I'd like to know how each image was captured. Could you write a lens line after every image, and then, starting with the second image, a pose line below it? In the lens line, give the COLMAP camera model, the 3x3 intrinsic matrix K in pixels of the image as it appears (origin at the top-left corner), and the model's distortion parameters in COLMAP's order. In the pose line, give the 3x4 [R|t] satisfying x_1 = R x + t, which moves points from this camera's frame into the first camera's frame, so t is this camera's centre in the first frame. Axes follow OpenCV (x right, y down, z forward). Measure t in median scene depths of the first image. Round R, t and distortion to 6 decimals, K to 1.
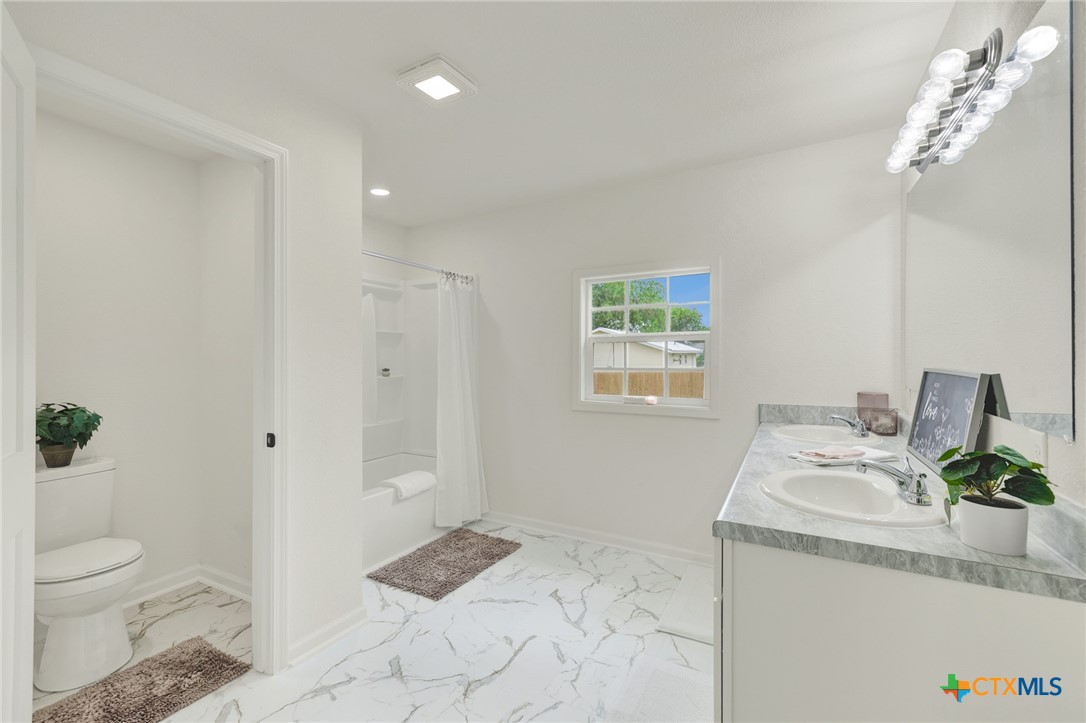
lens RADIAL K [[464.2, 0, 538.2], [0, 464.2, 362.1], [0, 0, 1]] dist [-0.001074, 0.000401]
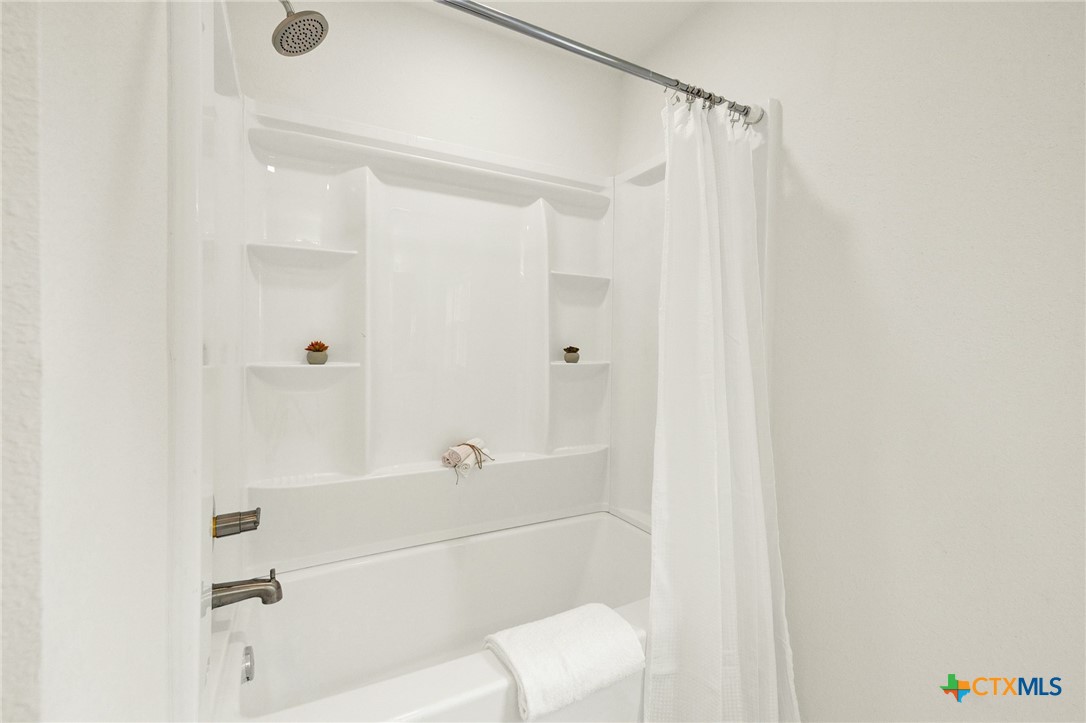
lens RADIAL K [[464.2, 0, 534.0], [0, 464.2, 365.5], [0, 0, 1]] dist [-0.001074, 0.000401]
pose [[0.835651, 0.017645, -0.548978, -0.084969], [-0.002231, 0.999585, 0.028733, 0.020168], [0.549257, -0.022786, 0.835343, 0.568516]]
